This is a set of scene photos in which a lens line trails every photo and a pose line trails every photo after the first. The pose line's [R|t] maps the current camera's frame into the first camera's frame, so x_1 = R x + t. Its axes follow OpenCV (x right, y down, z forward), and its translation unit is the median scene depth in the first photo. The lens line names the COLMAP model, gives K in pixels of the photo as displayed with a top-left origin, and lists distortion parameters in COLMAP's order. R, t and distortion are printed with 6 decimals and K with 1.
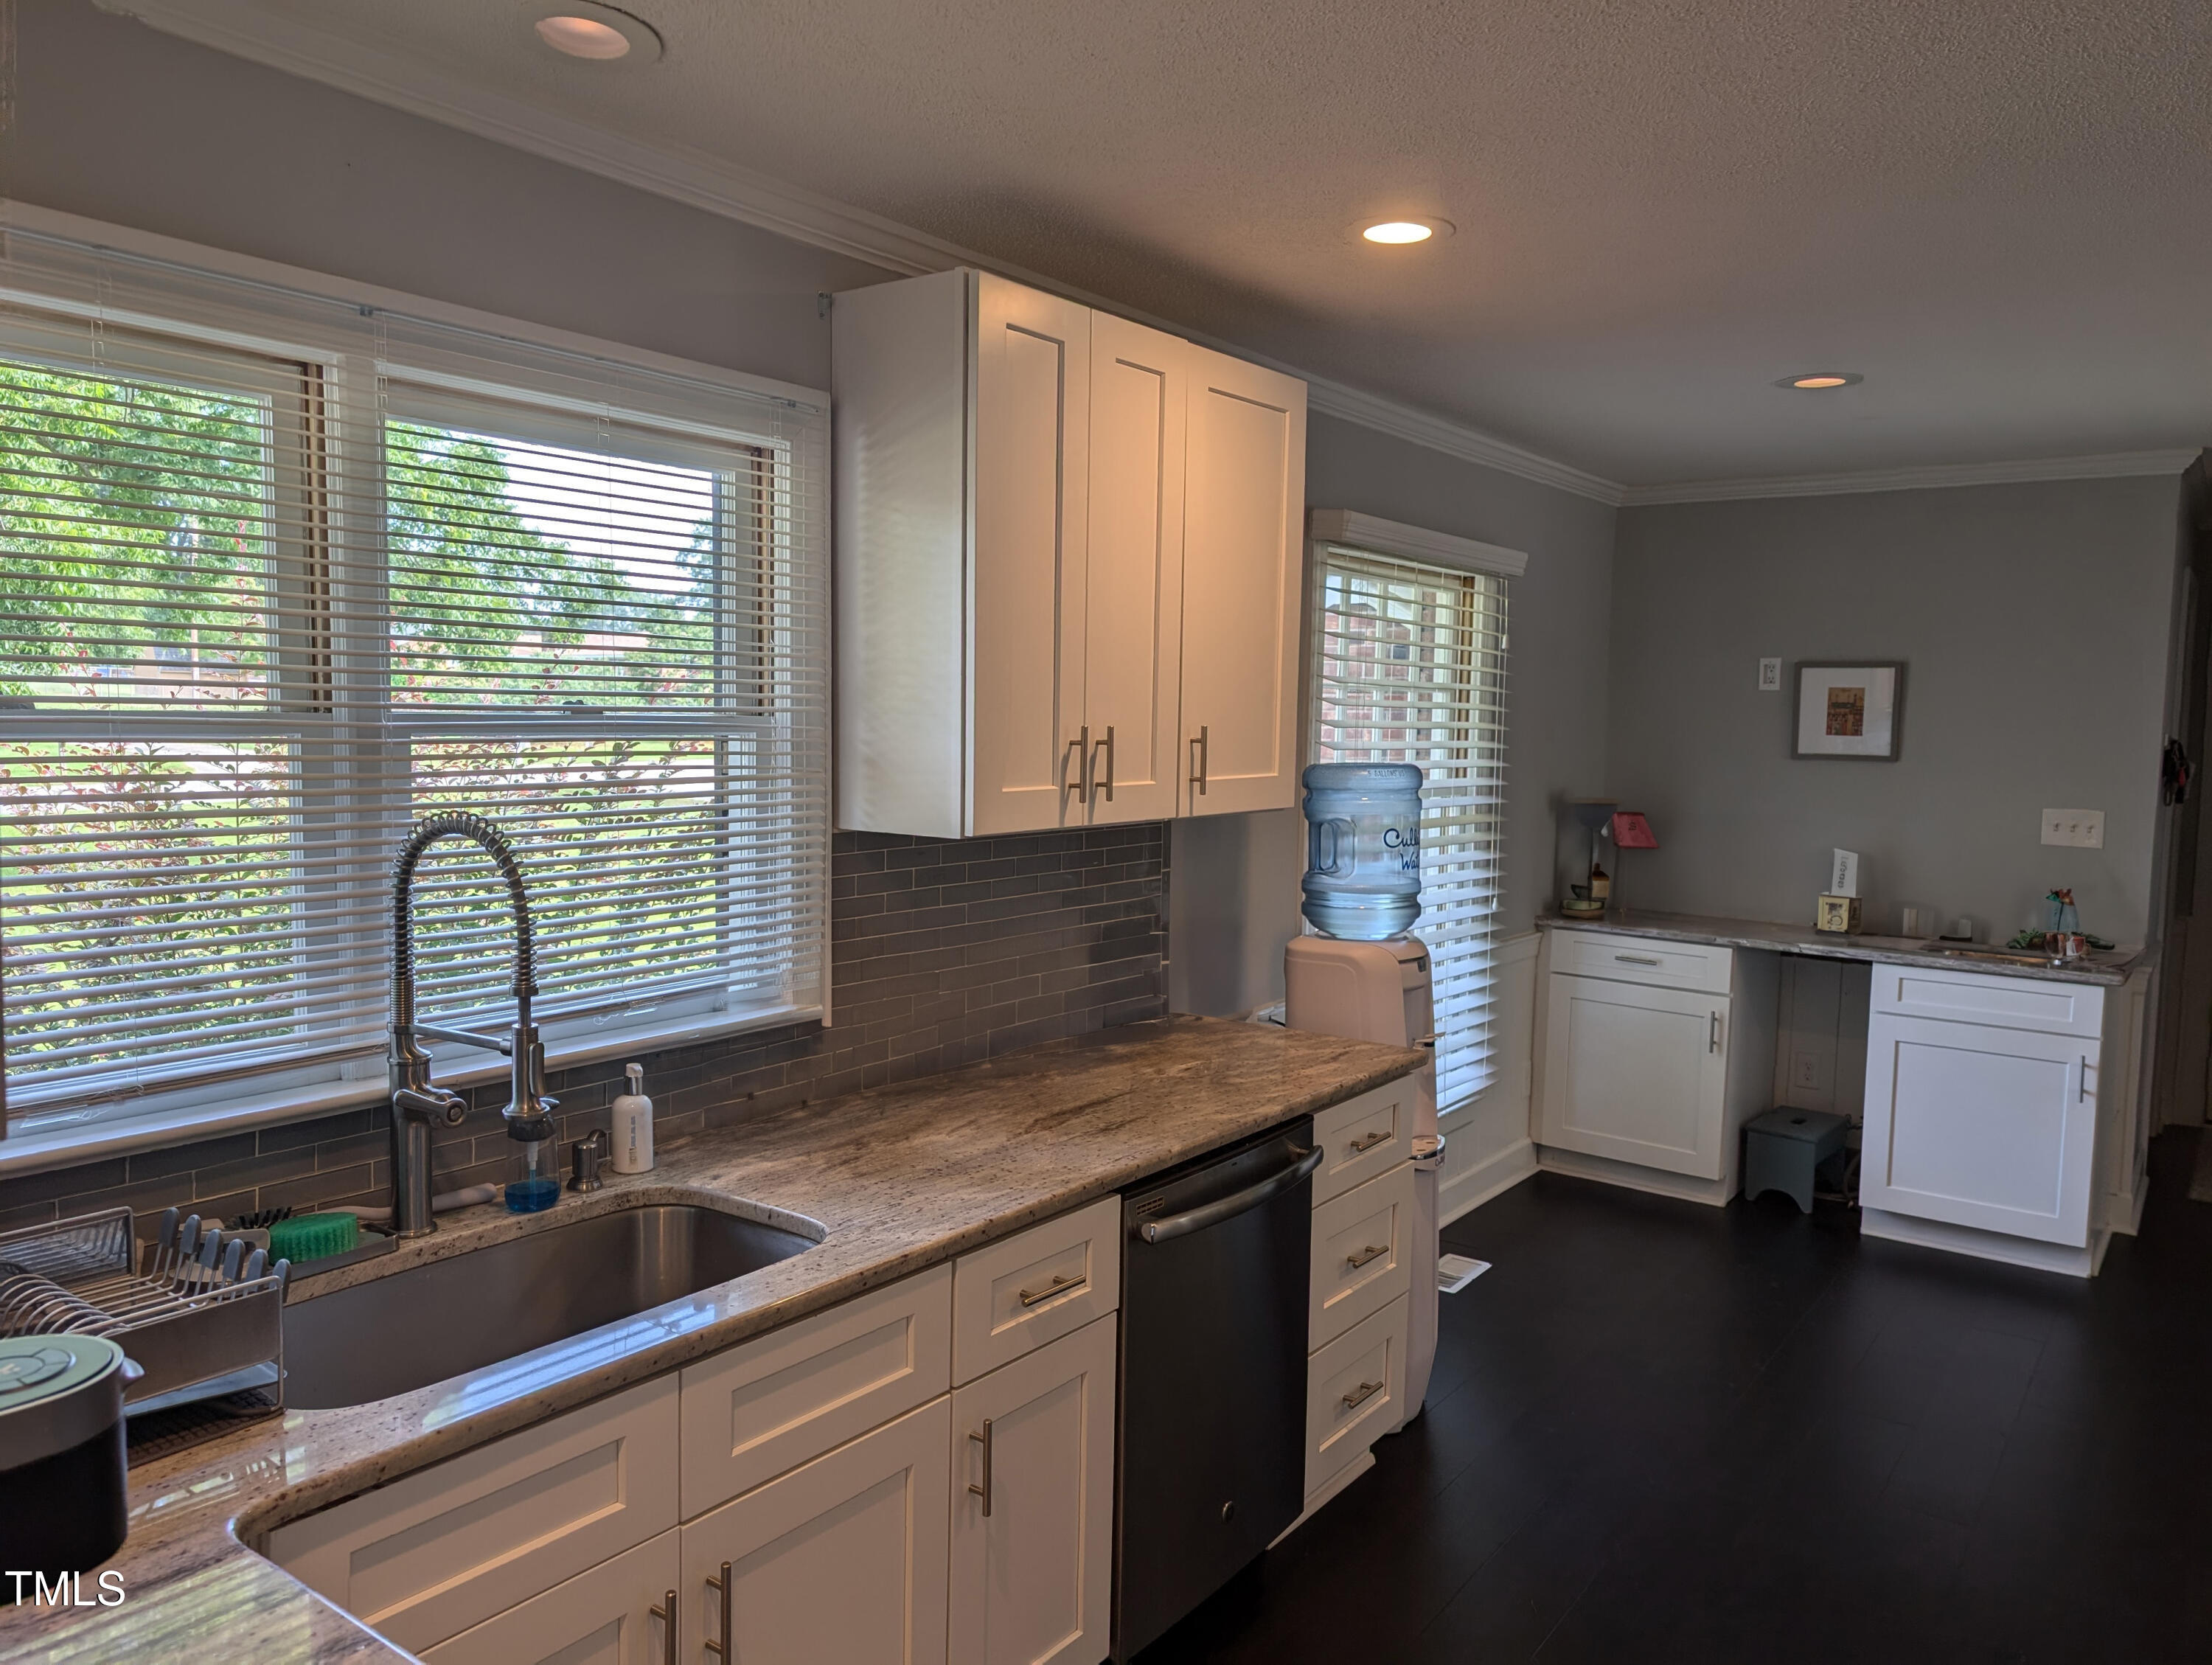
lens RADIAL K [[1599.2, 0, 1106.0], [0, 1599.2, 832.1], [0, 0, 1]] dist [0.003400, 0.000470]
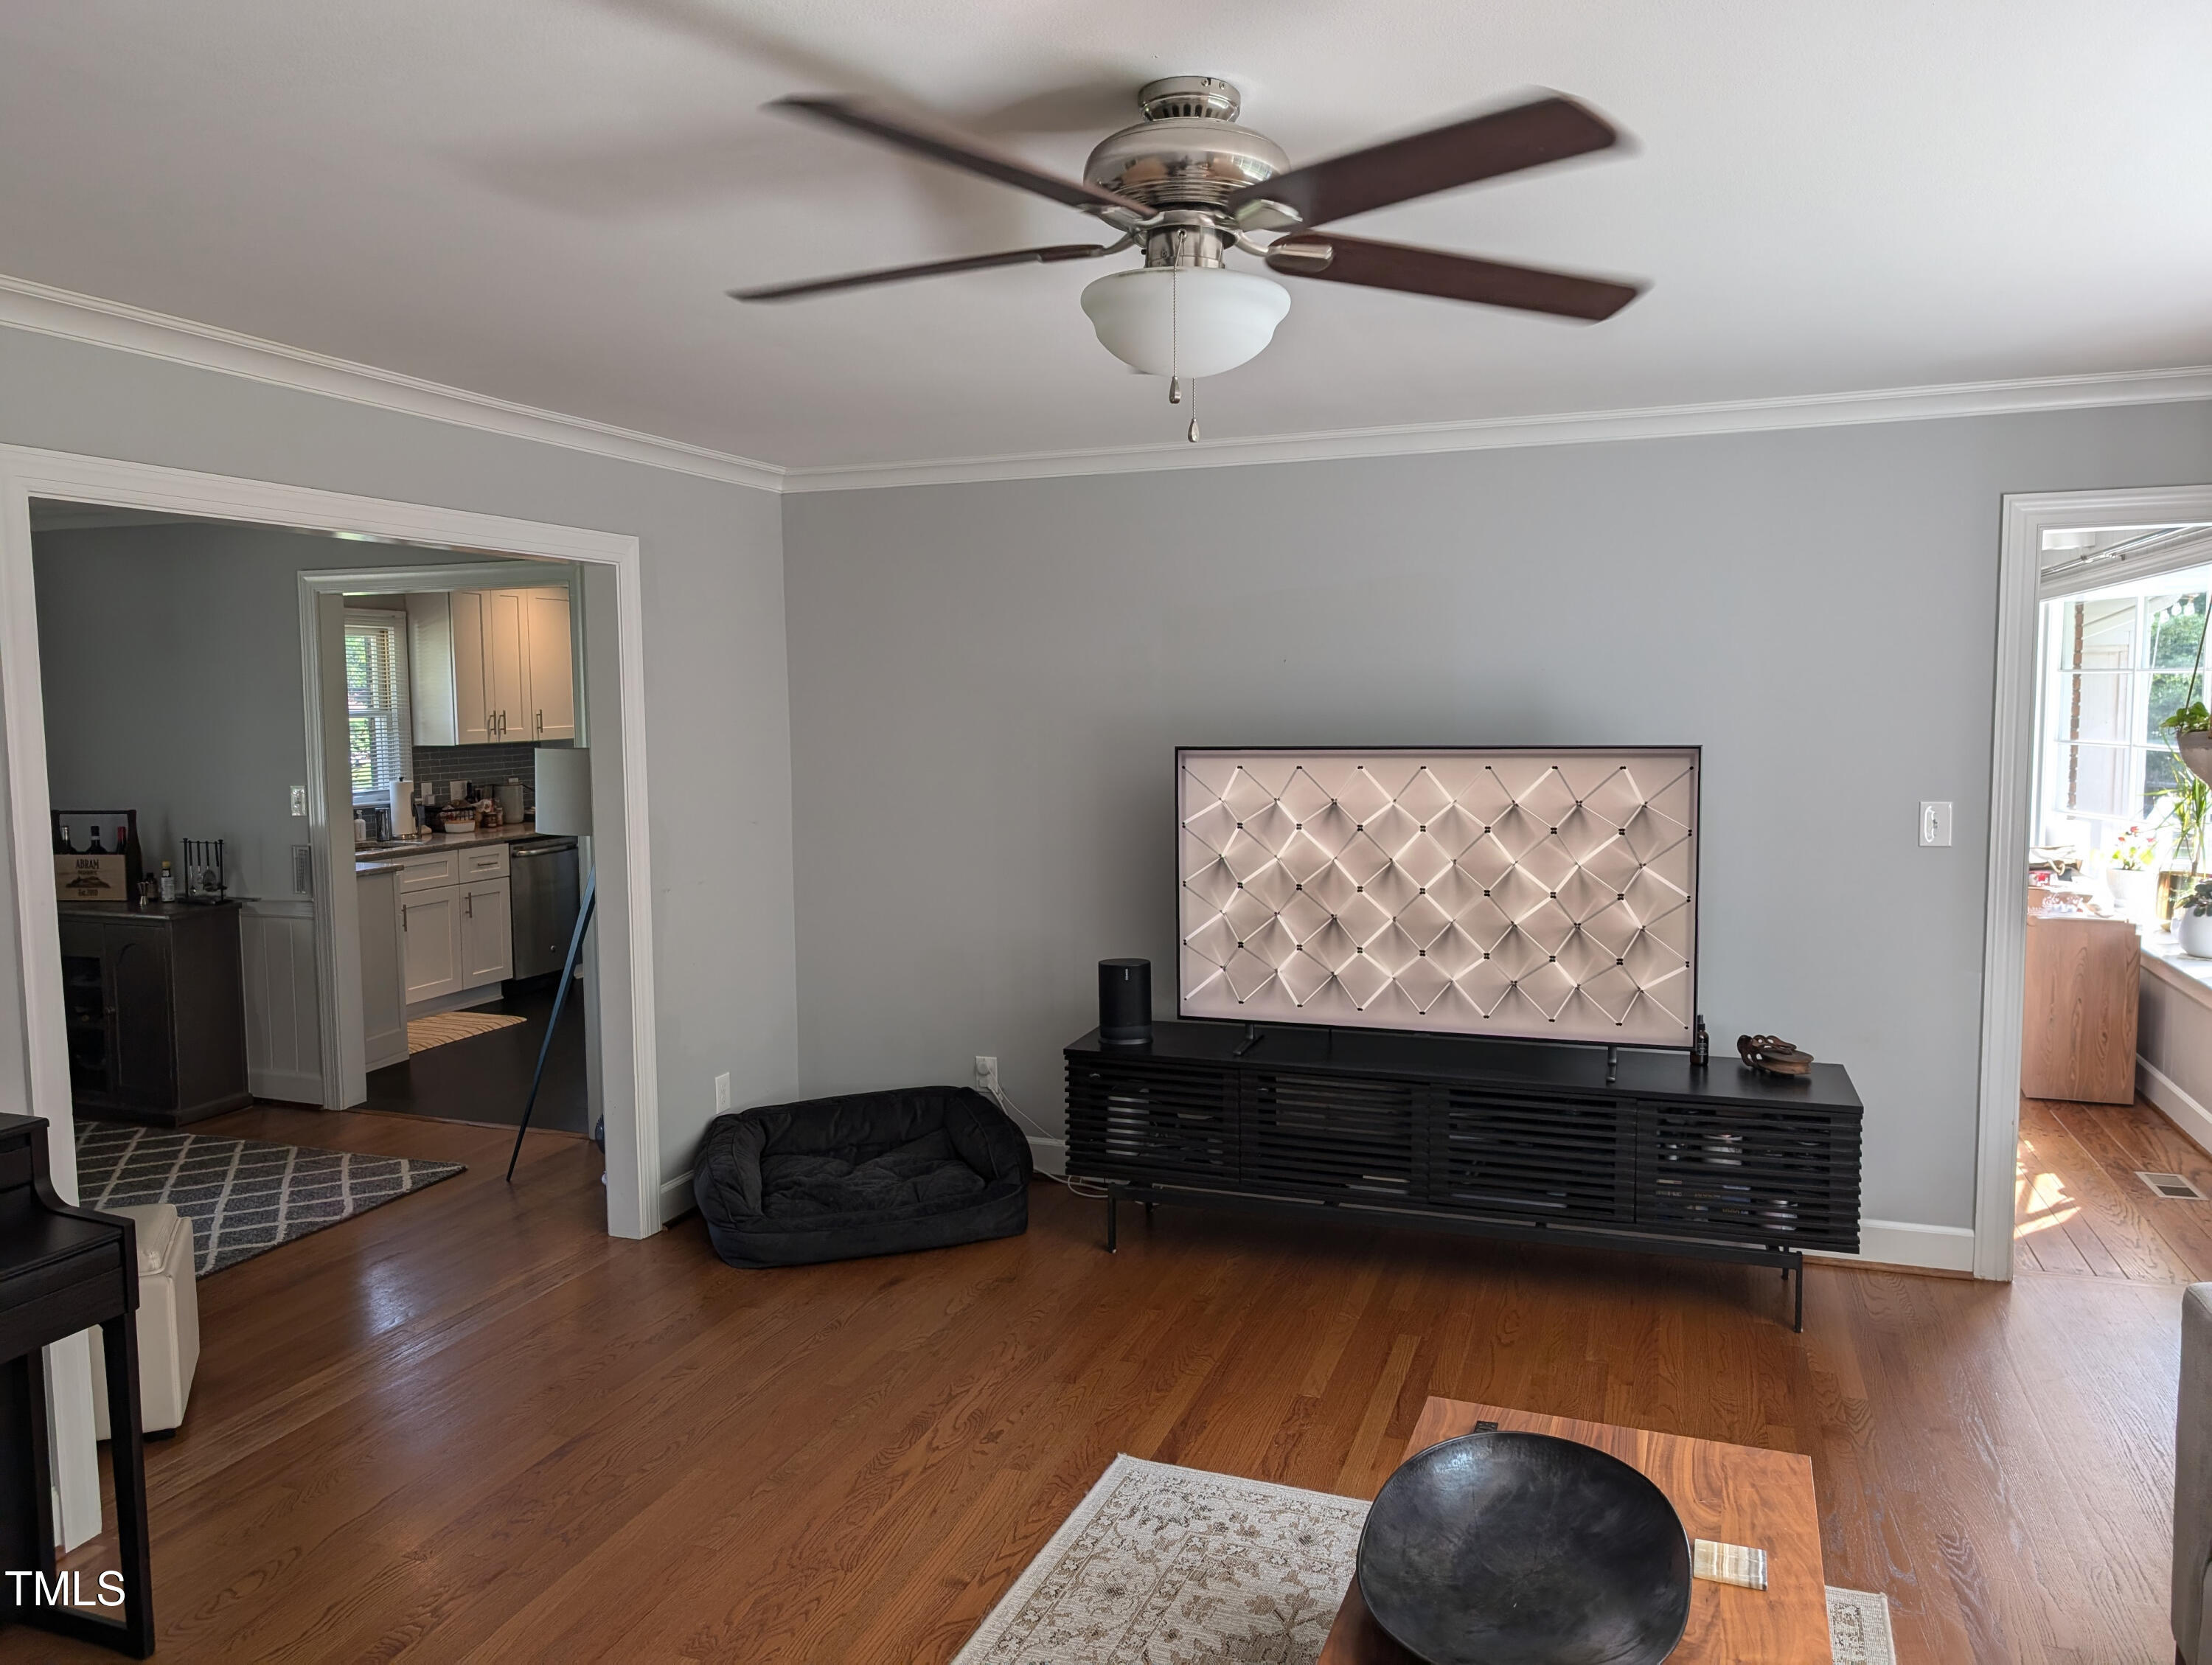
lens RADIAL K [[1599.2, 0, 1104.2], [0, 1599.2, 837.0], [0, 0, 1]] dist [0.003400, 0.000470]
pose [[0.959579, -0.050979, 0.276783, 0.265410], [0.048084, 0.998695, 0.017239, 0.195678], [-0.277301, -0.003234, 0.960778, -2.492451]]
